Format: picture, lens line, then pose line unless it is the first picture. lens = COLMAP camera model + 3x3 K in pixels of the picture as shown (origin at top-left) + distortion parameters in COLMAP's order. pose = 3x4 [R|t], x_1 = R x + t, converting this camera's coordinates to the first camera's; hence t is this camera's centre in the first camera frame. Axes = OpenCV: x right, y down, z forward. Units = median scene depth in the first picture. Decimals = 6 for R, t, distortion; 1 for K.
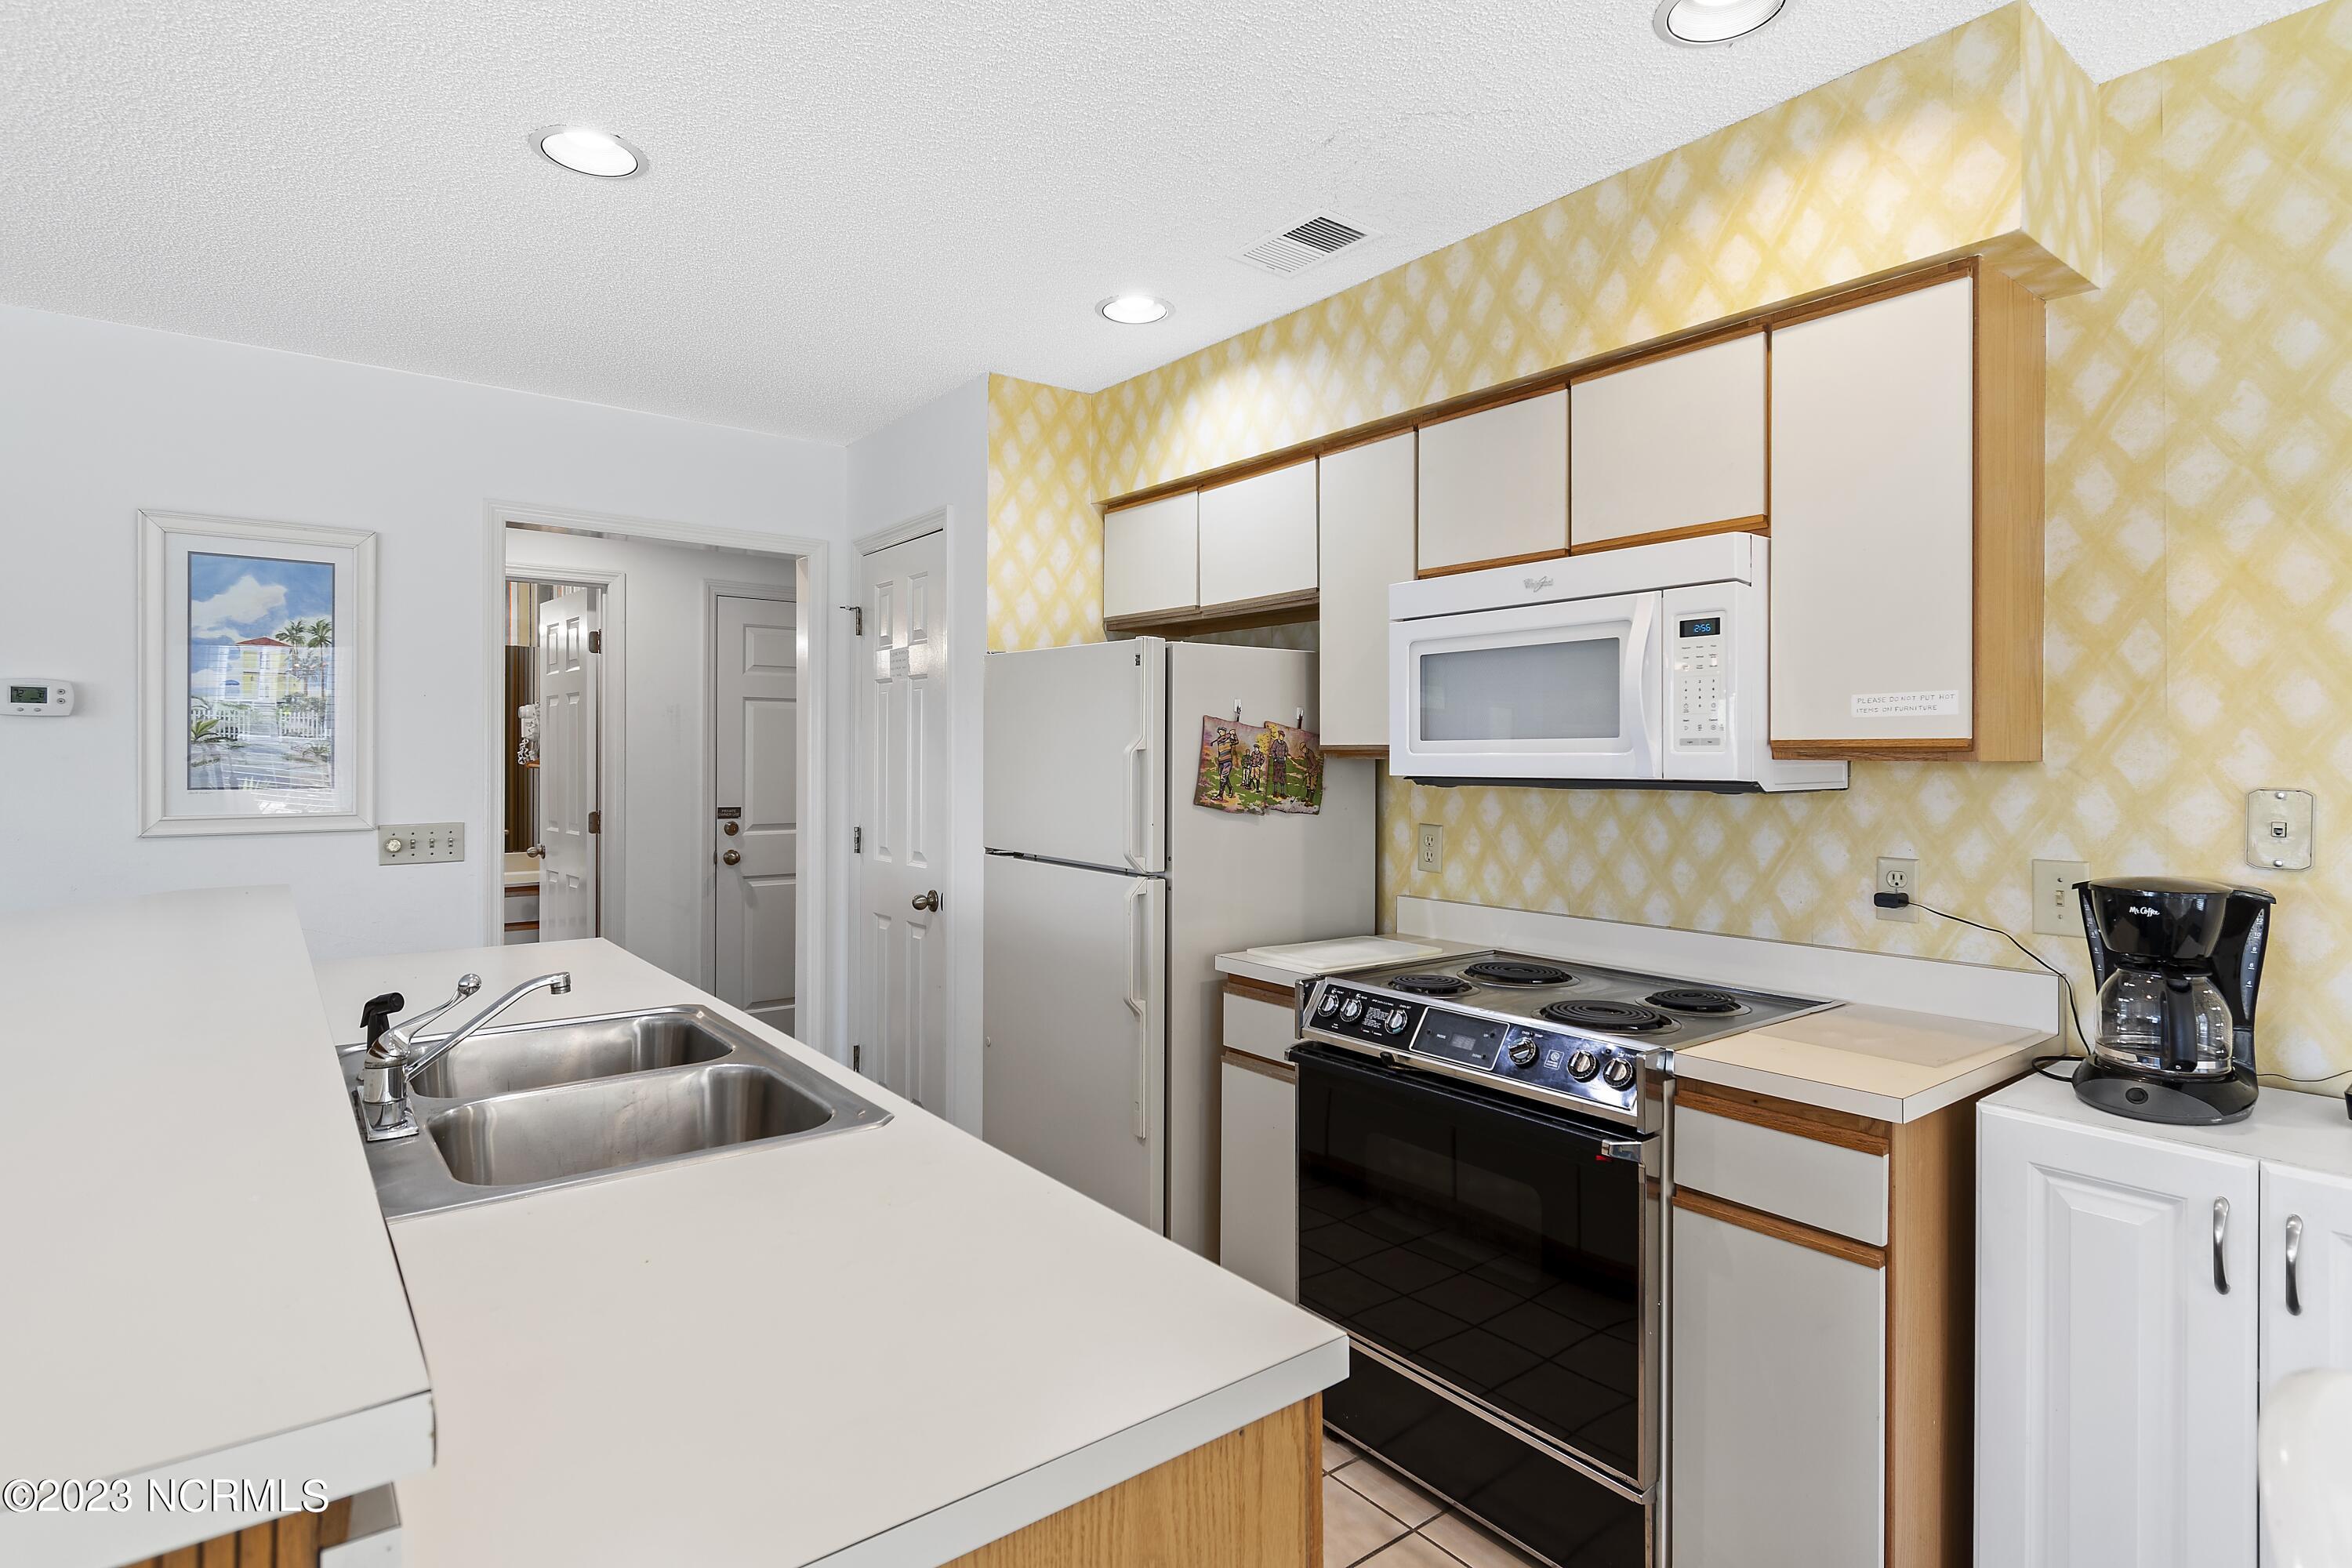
lens RADIAL K [[1187.0, 0, 1171.8], [0, 1187.0, 753.9], [0, 0, 1]] dist [0.000694, -0.002485]
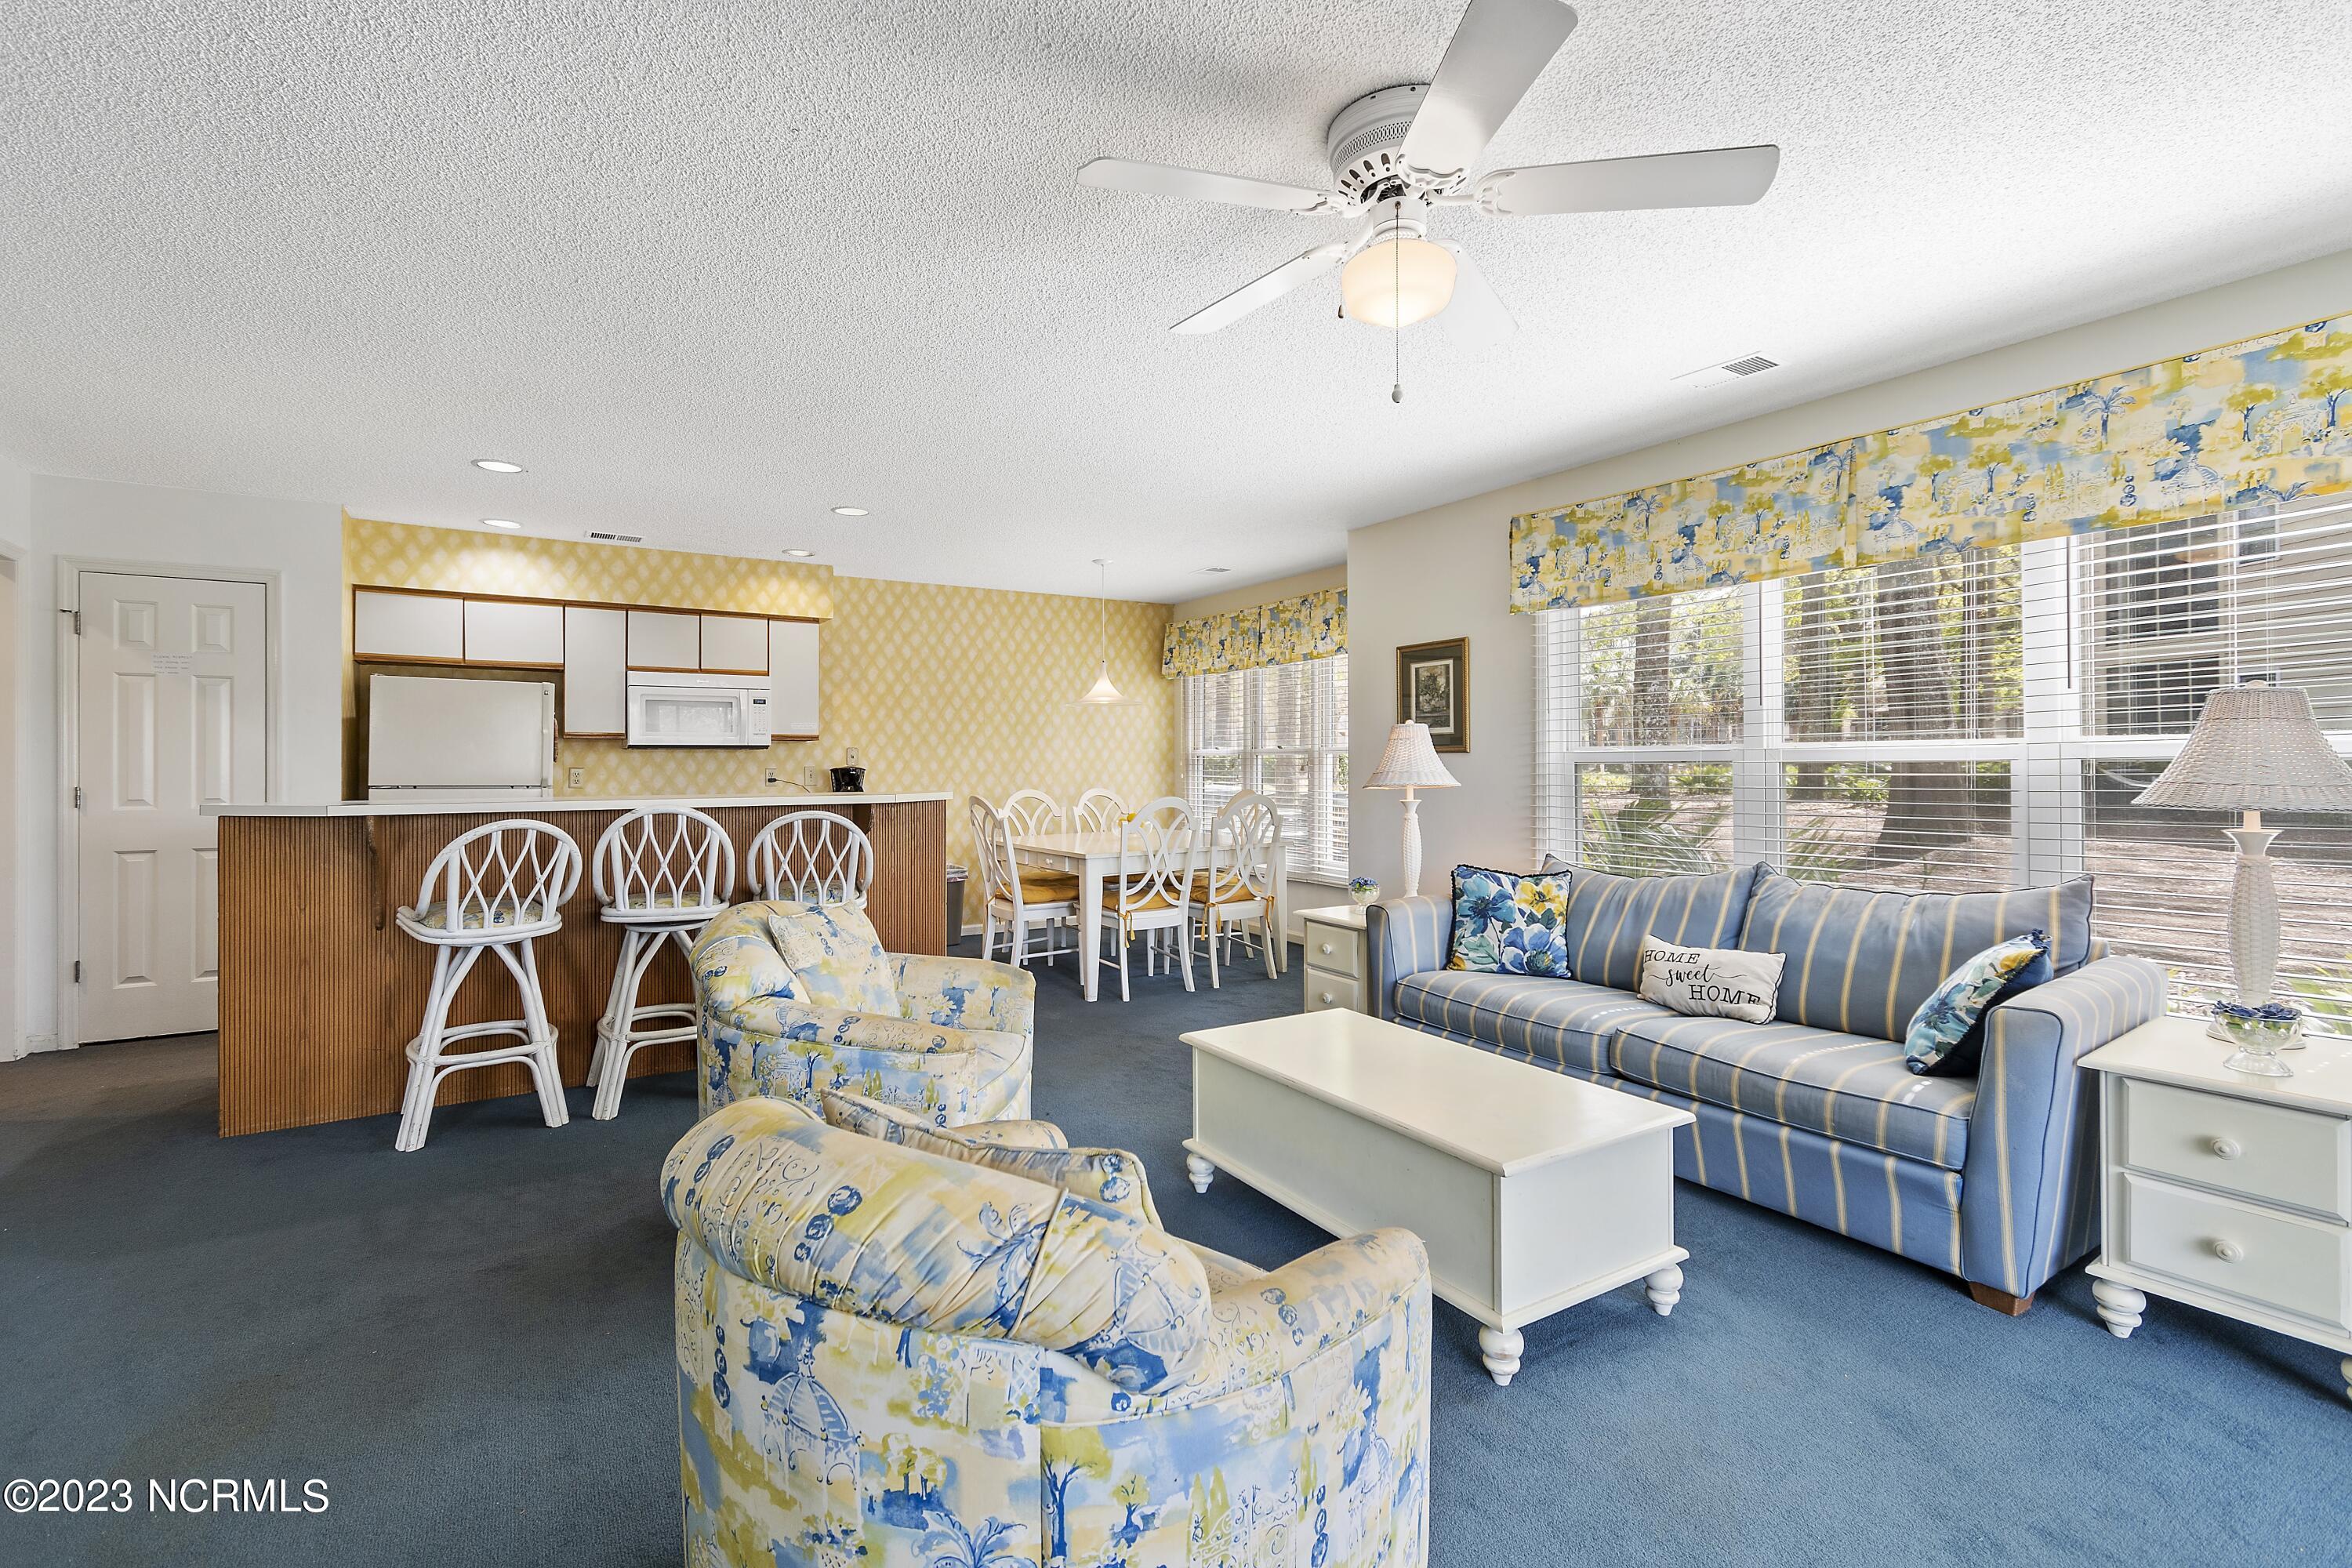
lens RADIAL K [[1042.1, 0, 1166.9], [0, 1042.1, 758.0], [0, 0, 1]] dist [0.003885, -0.000301]
pose [[0.102245, 0.000664, 0.994759, -2.122939], [-0.001107, 0.999999, -0.000553, 0.051346], [-0.994759, -0.001045, 0.102246, -0.439767]]
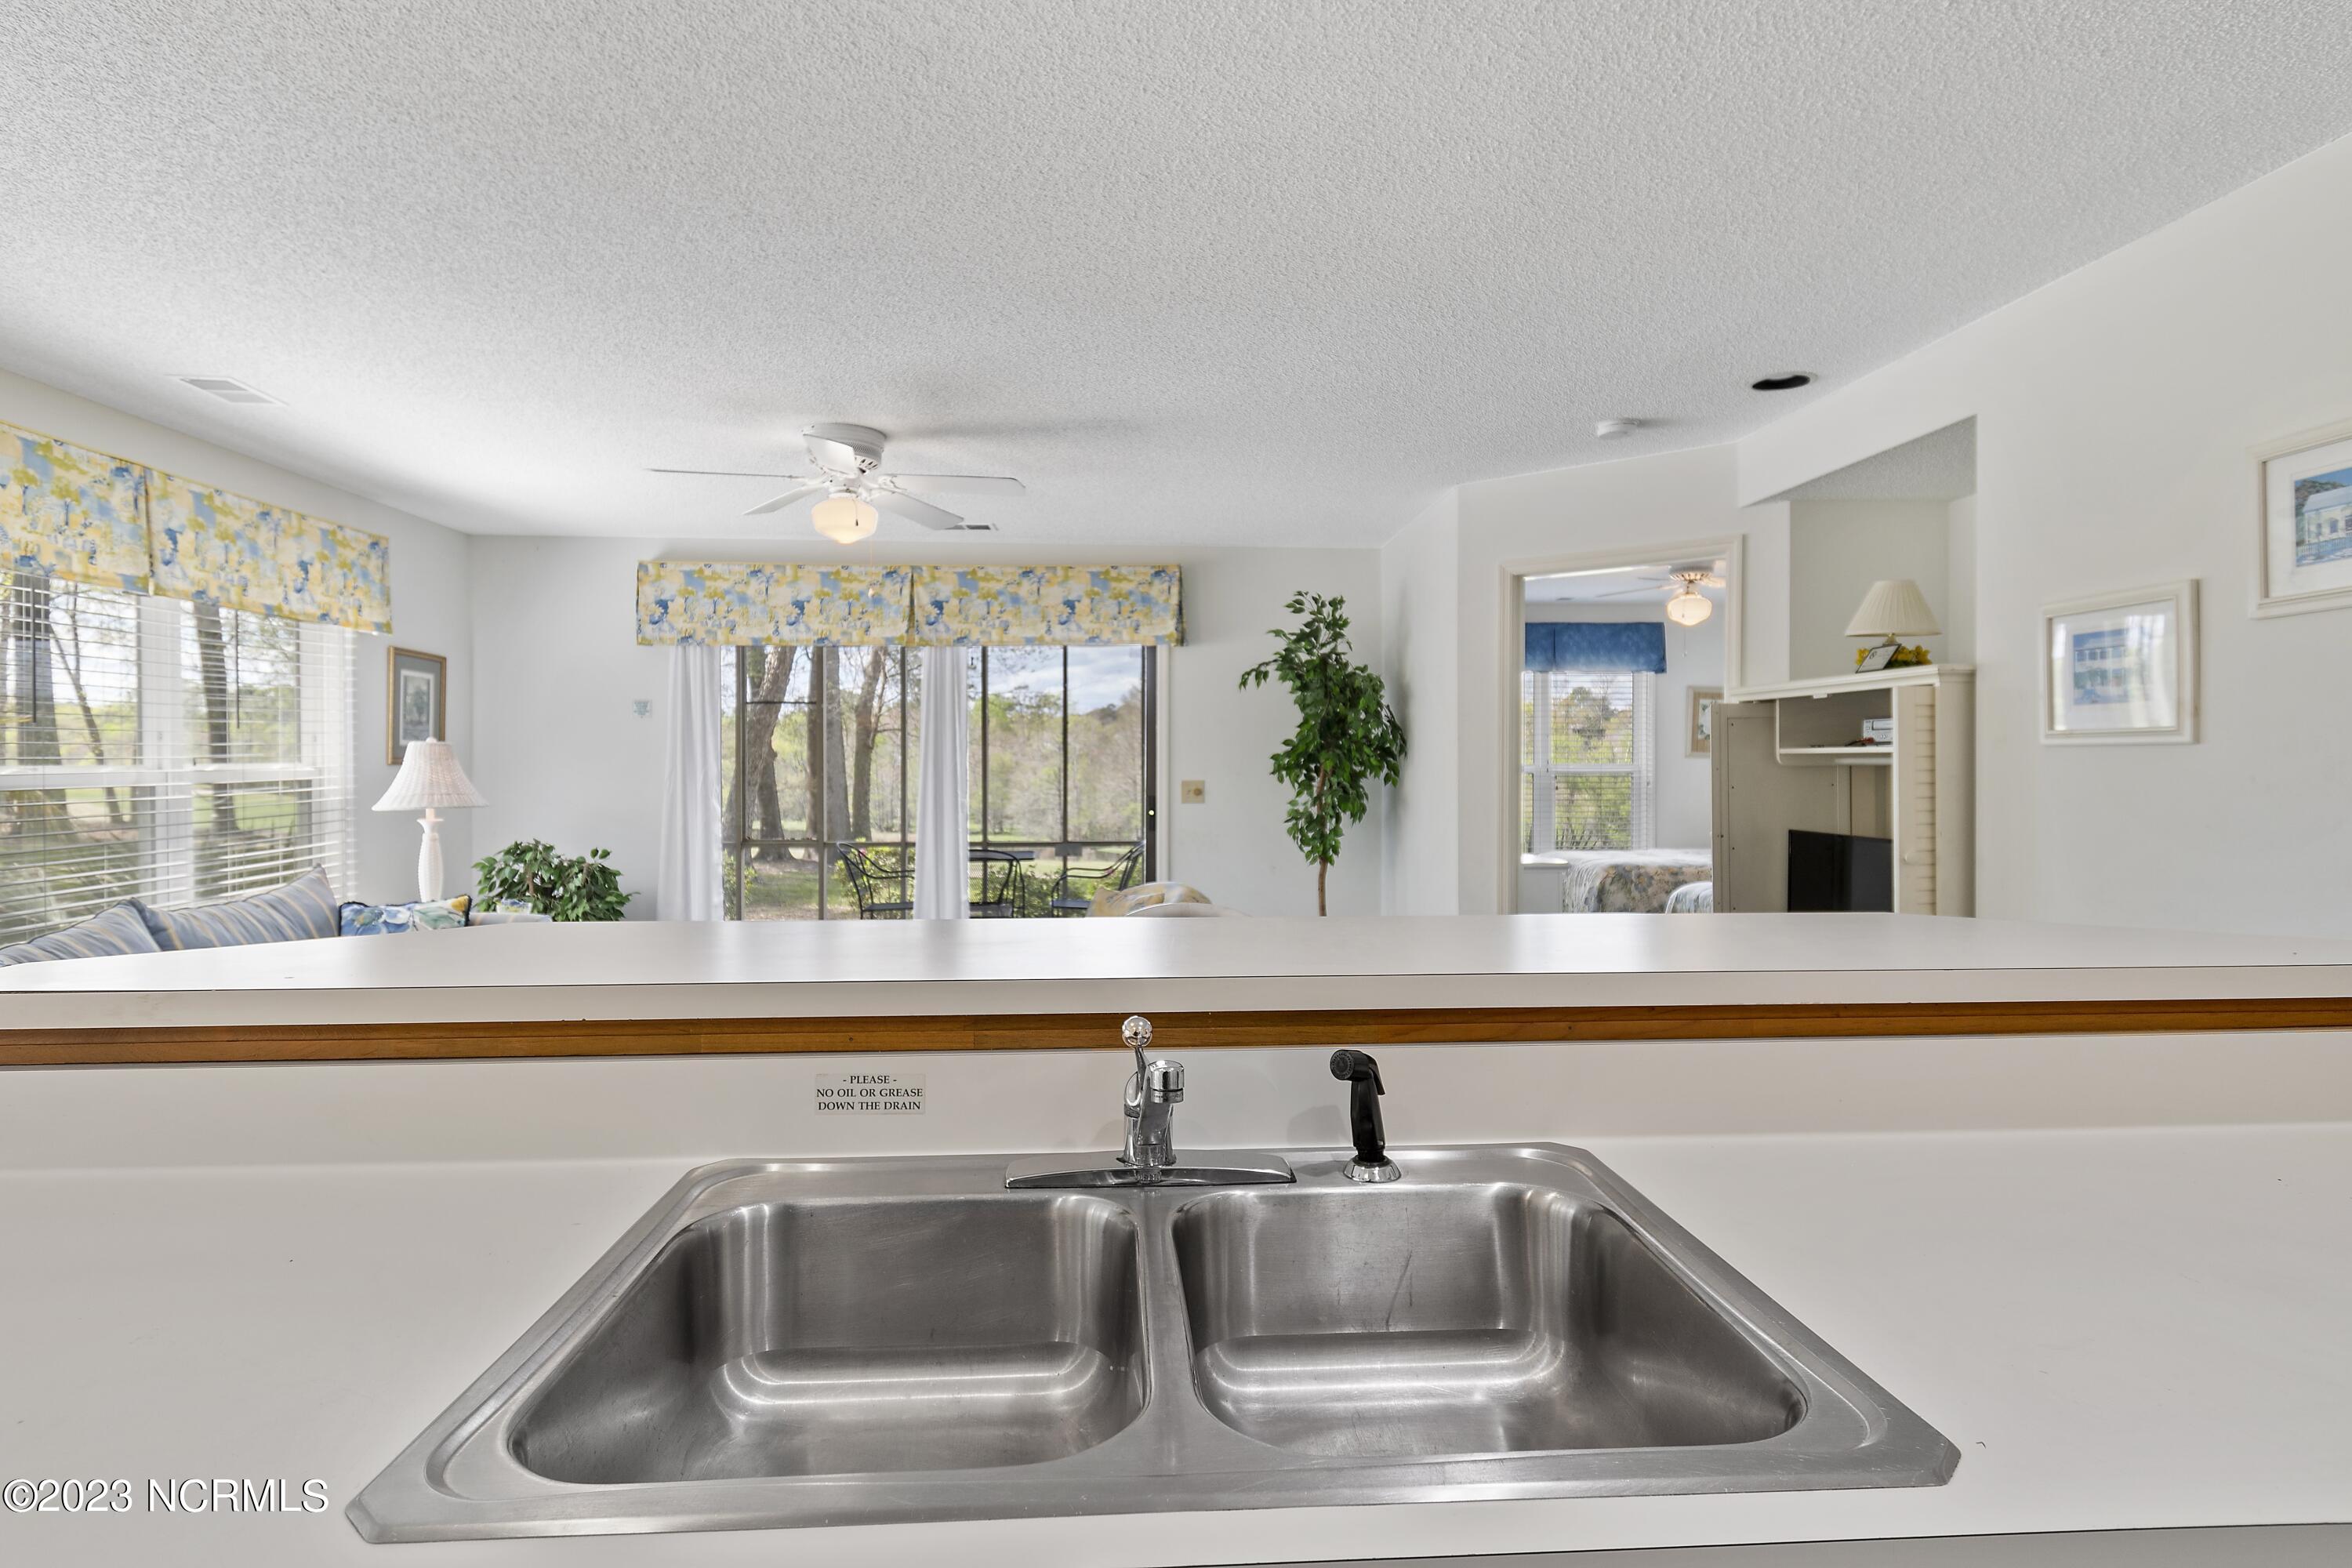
lens RADIAL K [[1213.7, 0, 1166.8], [0, 1213.7, 777.2], [0, 0, 1]] dist [0.000098, -0.000623]
pose [[-0.564615, 0.008145, -0.825314, -0.037022], [0.002821, 0.999965, 0.007939, 0.031782], [0.825349, 0.002155, -0.564618, 0.871354]]
